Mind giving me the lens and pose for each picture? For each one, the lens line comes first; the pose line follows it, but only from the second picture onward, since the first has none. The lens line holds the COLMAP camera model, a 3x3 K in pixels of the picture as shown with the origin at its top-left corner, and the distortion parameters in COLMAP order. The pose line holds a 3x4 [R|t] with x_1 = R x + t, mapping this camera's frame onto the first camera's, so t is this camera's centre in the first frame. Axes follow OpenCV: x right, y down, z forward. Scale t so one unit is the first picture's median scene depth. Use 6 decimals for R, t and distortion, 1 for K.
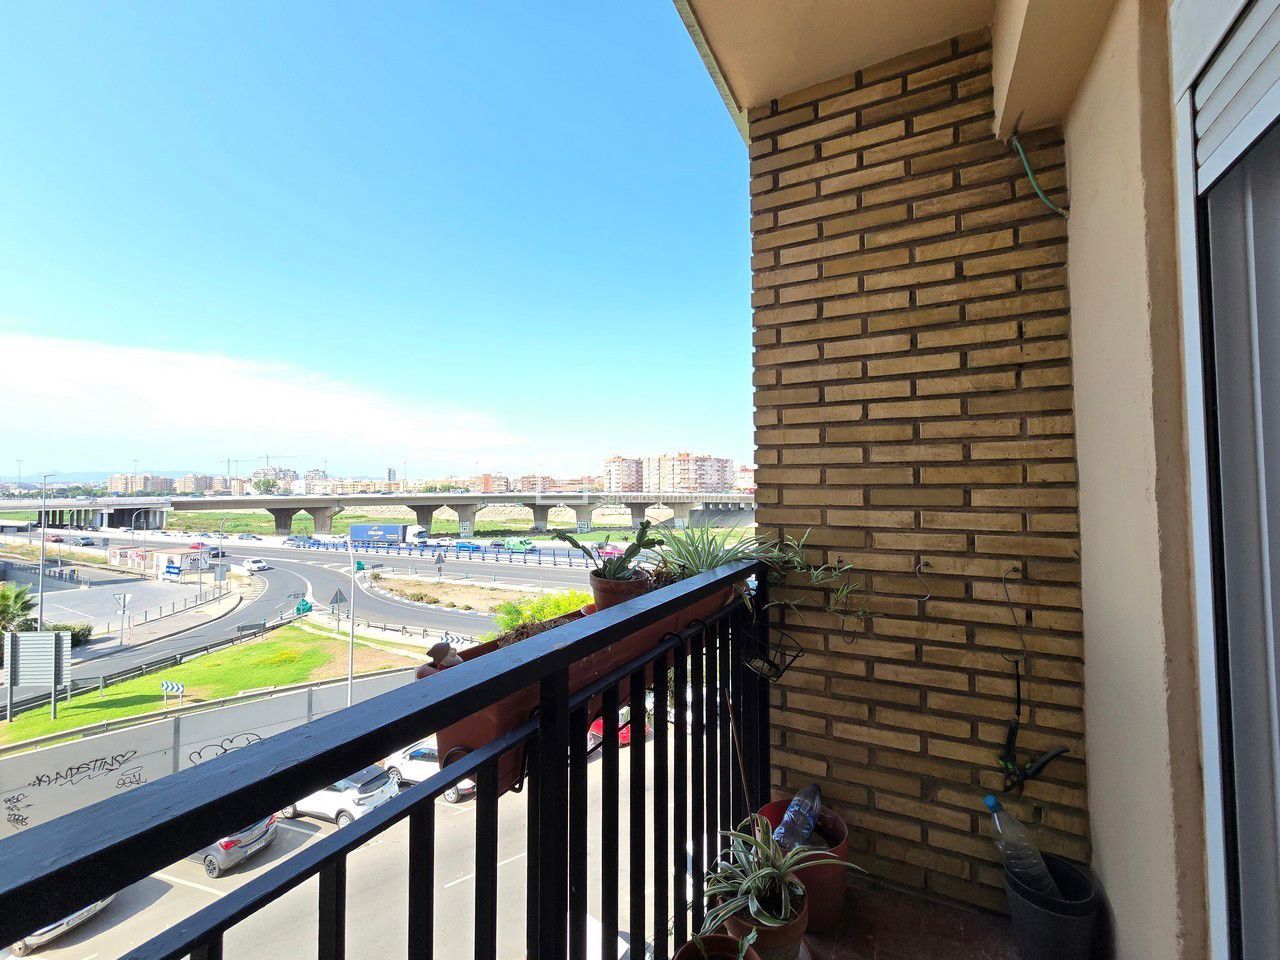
lens RADIAL K [[525.6, 0, 638.4], [0, 525.6, 469.4], [0, 0, 1]] dist [-0.005641, 0.003629]
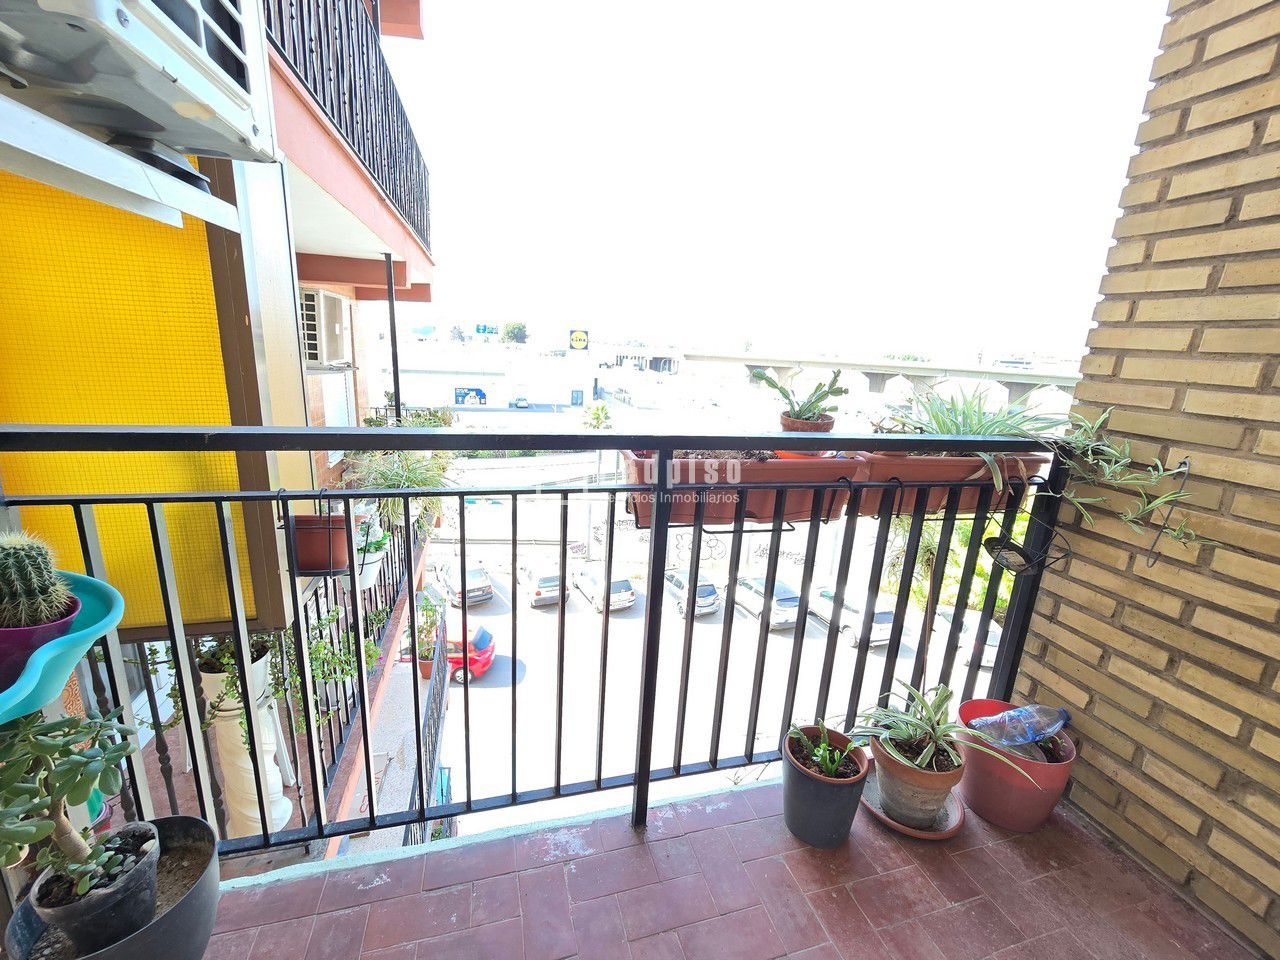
lens RADIAL K [[525.6, 0, 638.4], [0, 525.6, 469.4], [0, 0, 1]] dist [-0.005641, 0.003629]
pose [[0.684403, 0.210615, -0.698021, 0.370291], [-0.030742, 0.964853, 0.260984, 0.020381], [0.728455, -0.157160, 0.666823, -0.014636]]
